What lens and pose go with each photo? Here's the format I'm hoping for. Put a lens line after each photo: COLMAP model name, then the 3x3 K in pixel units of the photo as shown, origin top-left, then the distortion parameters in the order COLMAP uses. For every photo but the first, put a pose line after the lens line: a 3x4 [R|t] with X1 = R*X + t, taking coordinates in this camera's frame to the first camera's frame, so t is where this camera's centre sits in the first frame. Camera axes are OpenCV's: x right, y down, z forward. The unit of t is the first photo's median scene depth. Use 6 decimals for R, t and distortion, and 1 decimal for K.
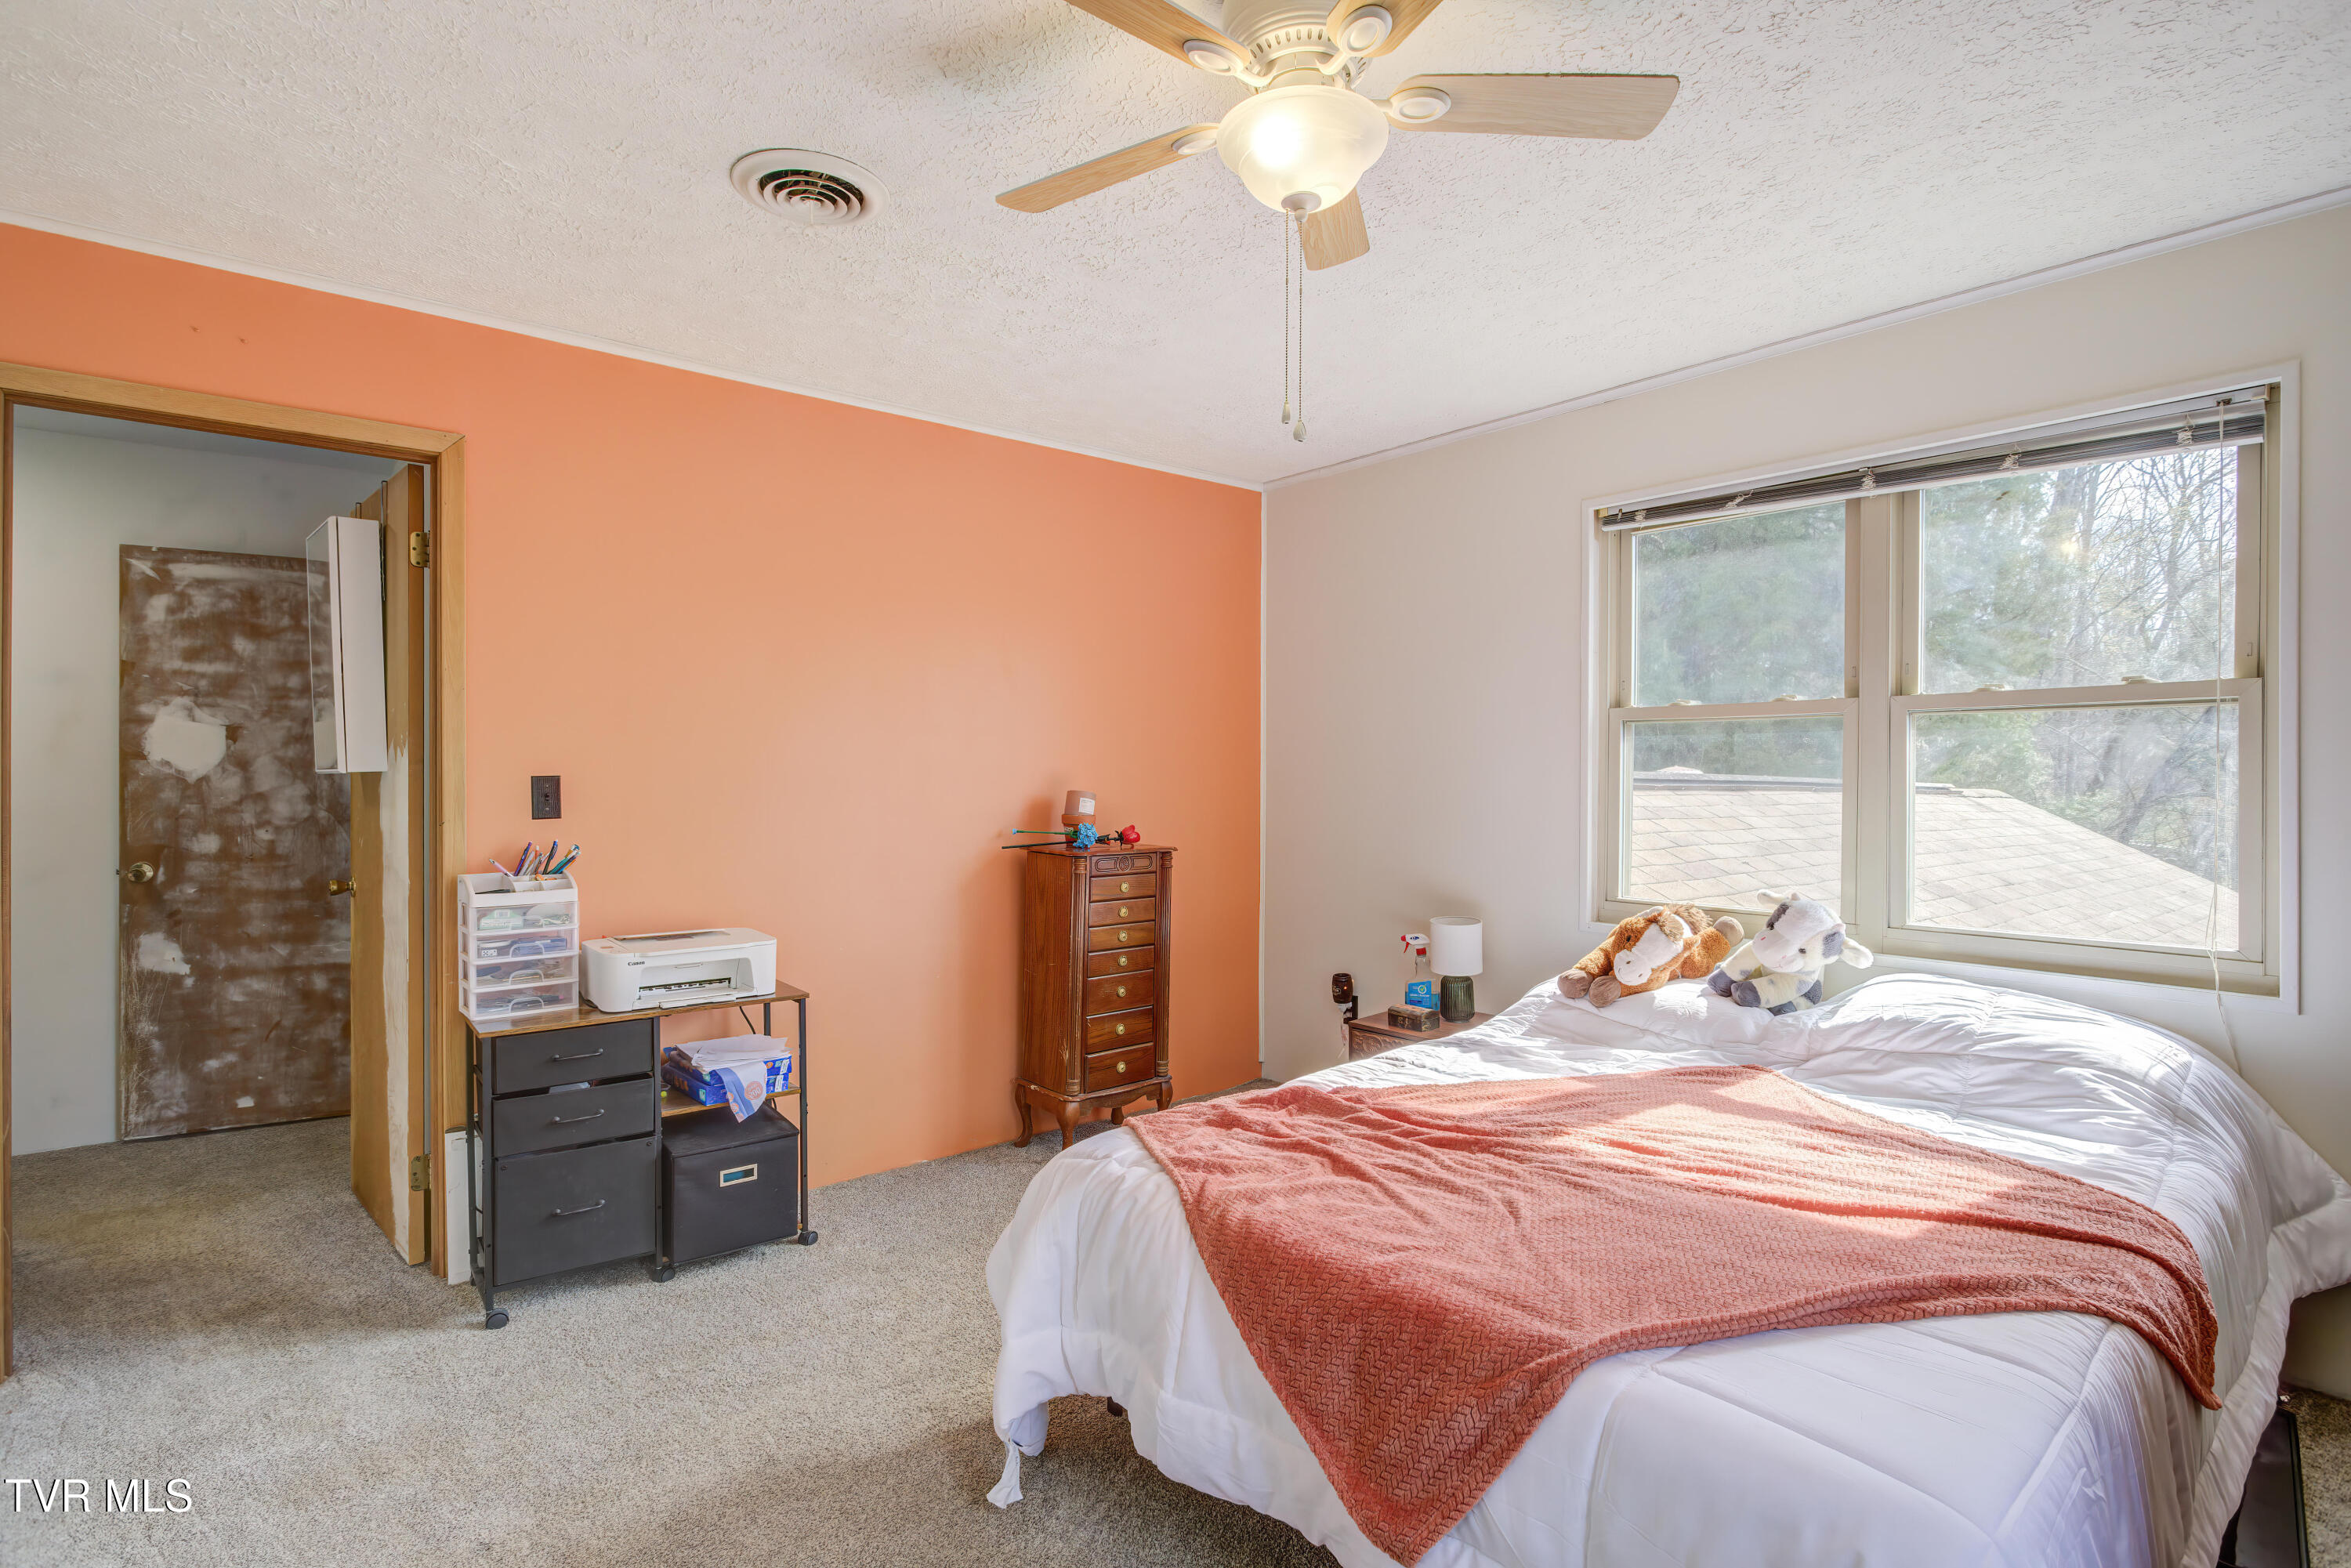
lens RADIAL K [[1159.2, 0, 1182.8], [0, 1159.2, 776.7], [0, 0, 1]] dist [-0.001202, -0.000245]
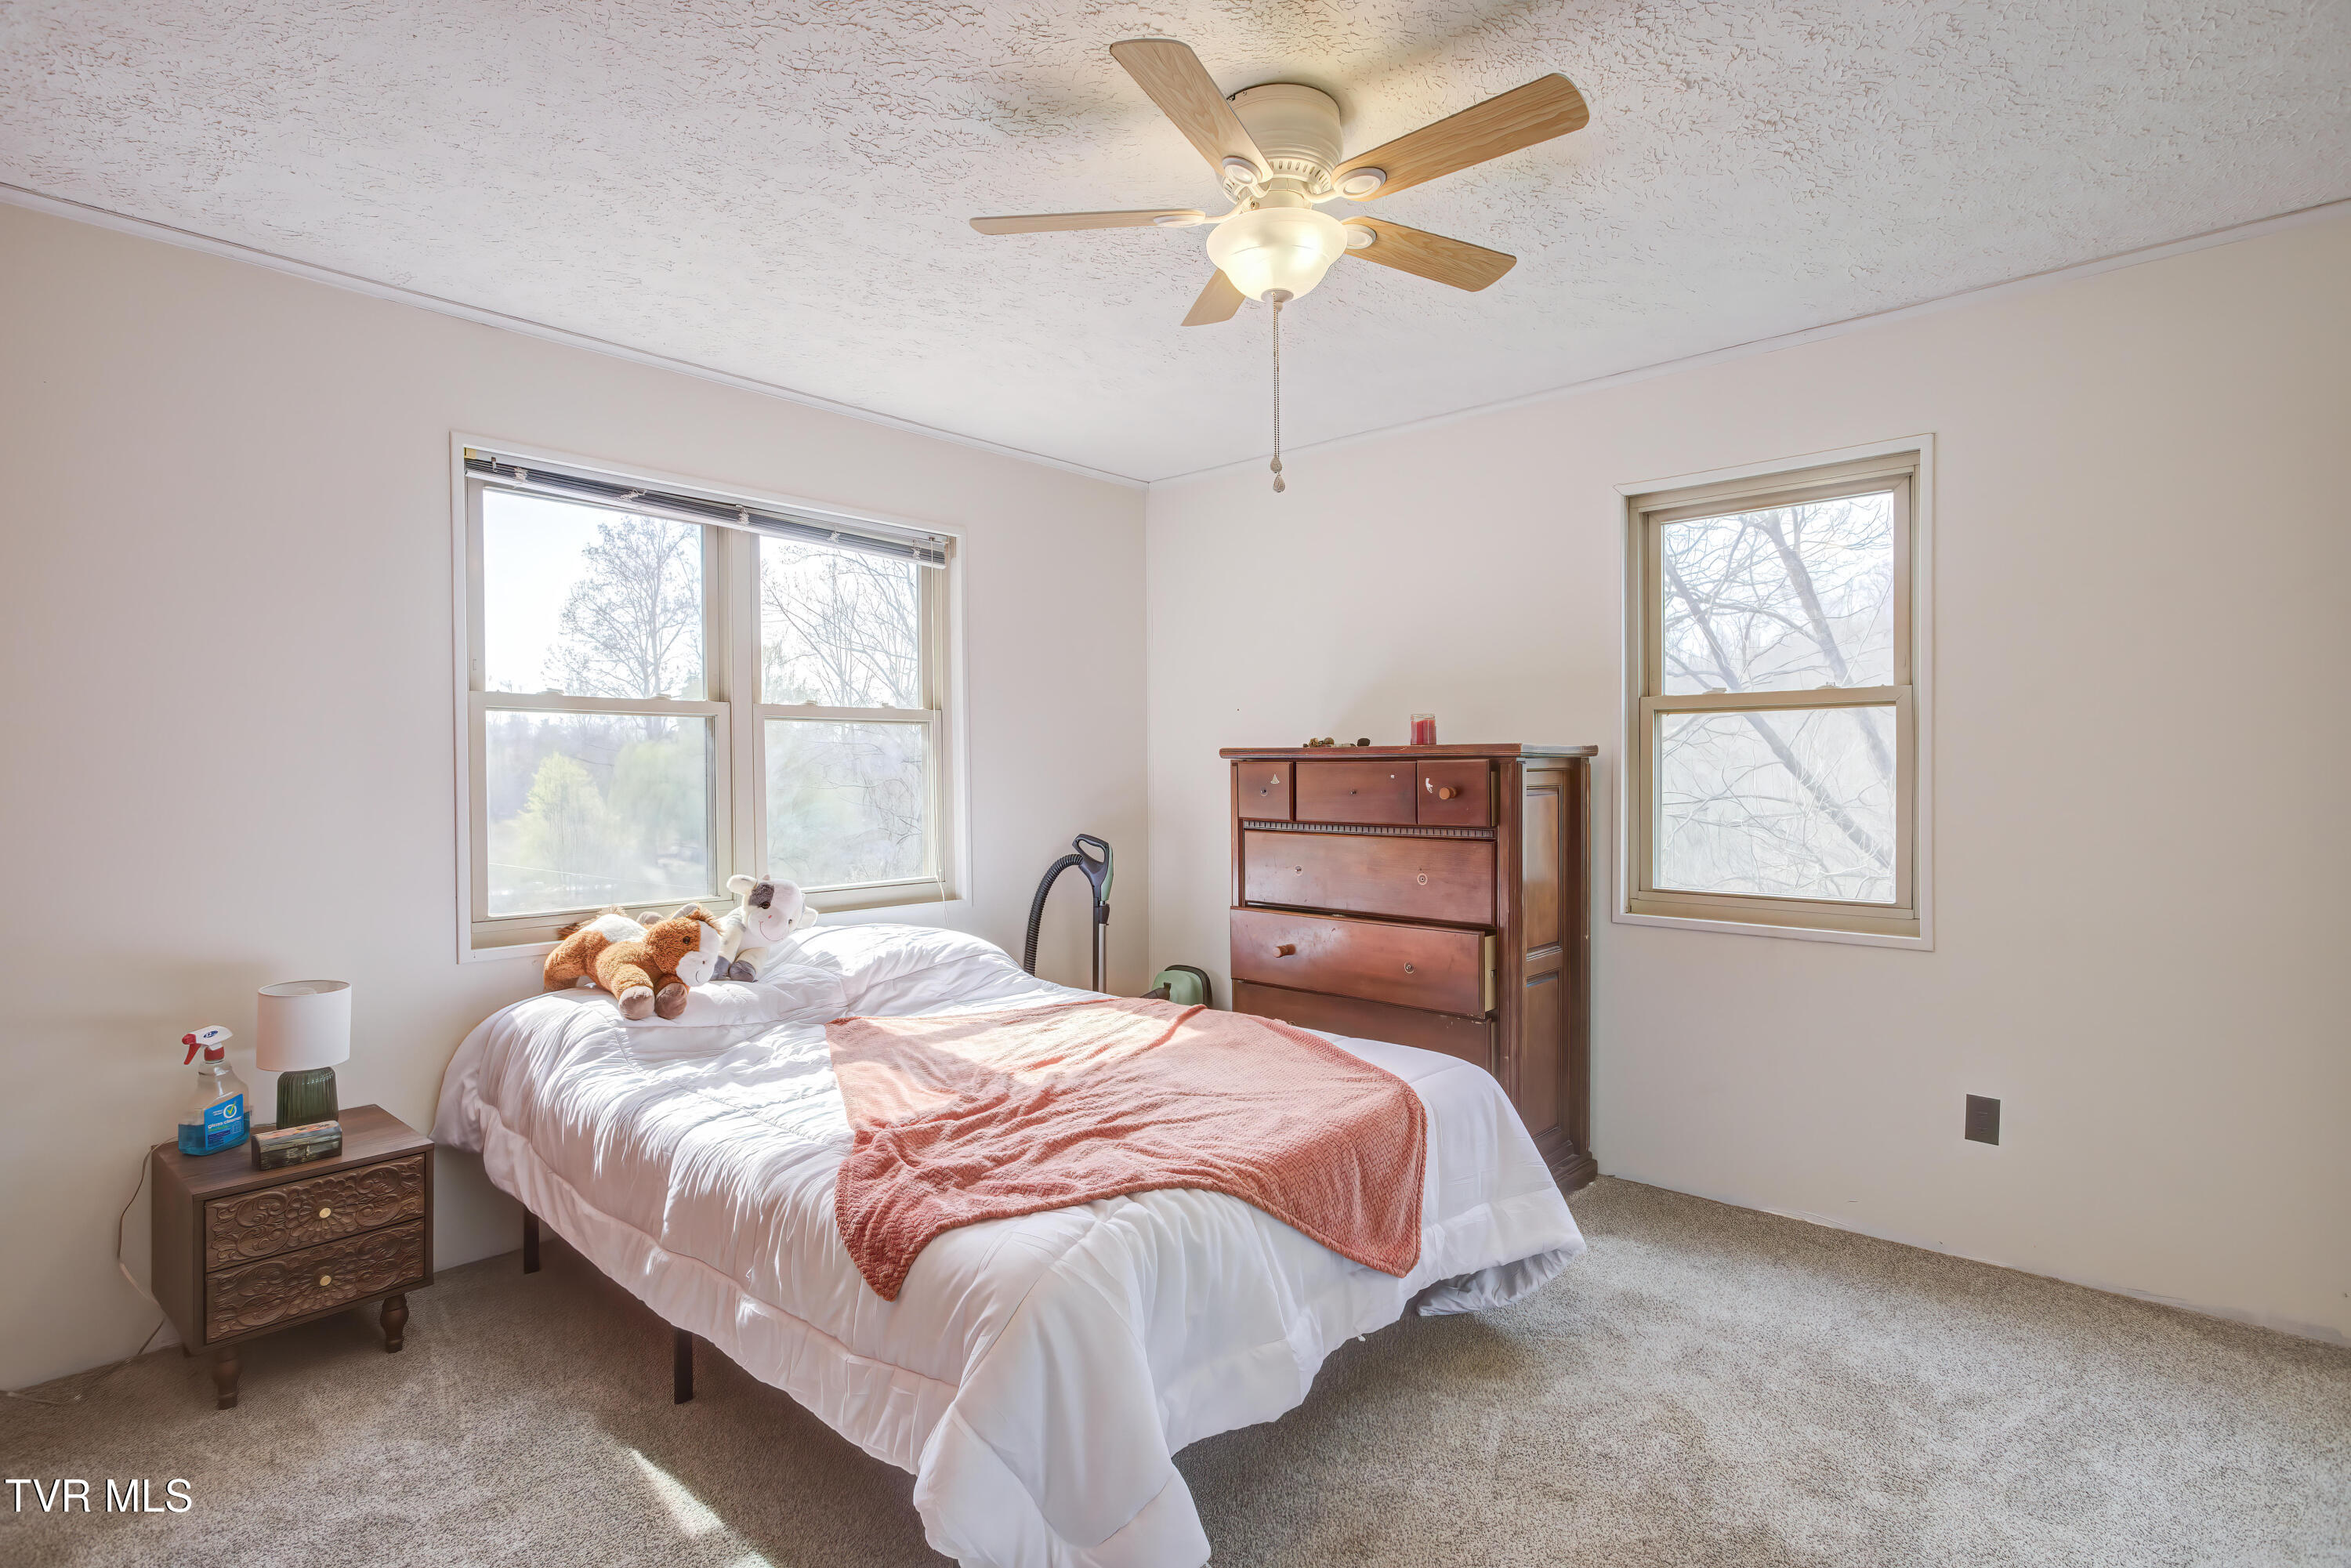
lens RADIAL K [[1159.2, 0, 1182.8], [0, 1159.2, 776.7], [0, 0, 1]] dist [-0.001202, -0.000245]
pose [[-0.138092, -0.008445, 0.990383, -0.825424], [0.004982, 0.999945, 0.009221, -0.003569], [-0.990407, 0.006208, -0.138043, 0.954400]]
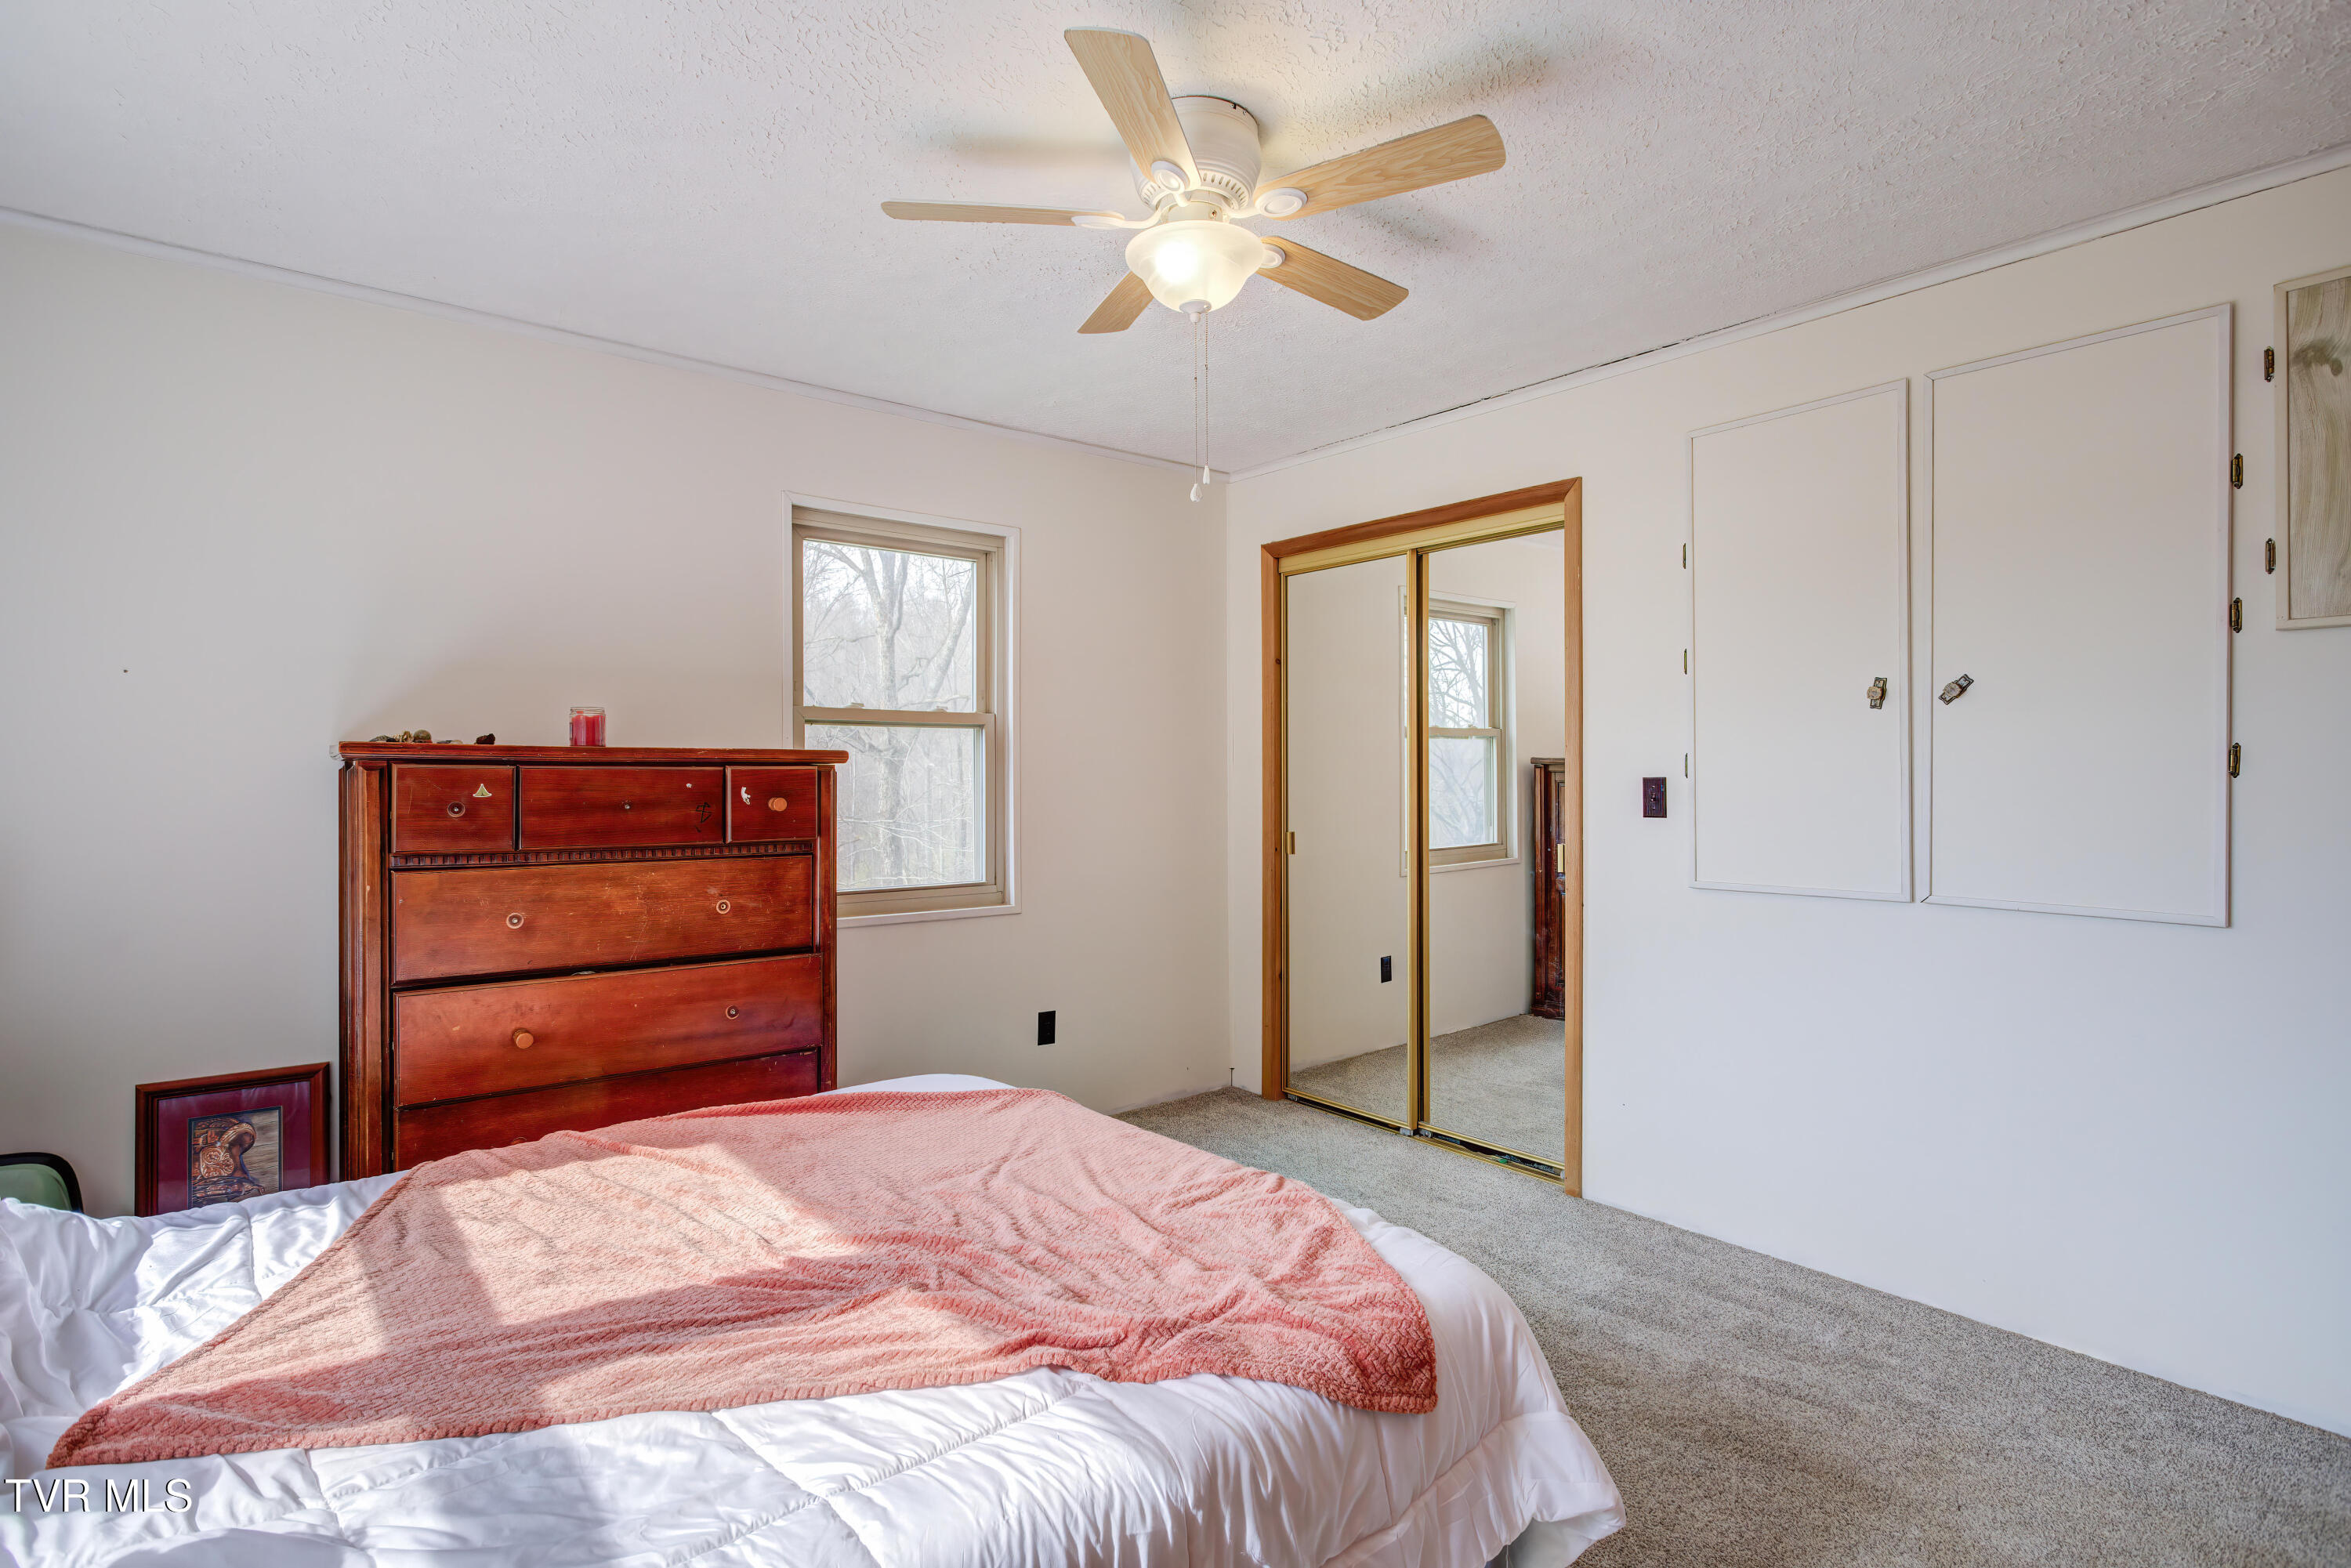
lens RADIAL K [[1149.0, 0, 1175.5], [0, 1149.0, 784.0], [0, 0, 1]] dist [0.000039, -0.000019]
pose [[-0.999992, -0.002223, 0.003220, 0.096952], [-0.002198, 0.999968, 0.007749, -0.001012], [-0.003237, 0.007742, -0.999965, 1.672233]]
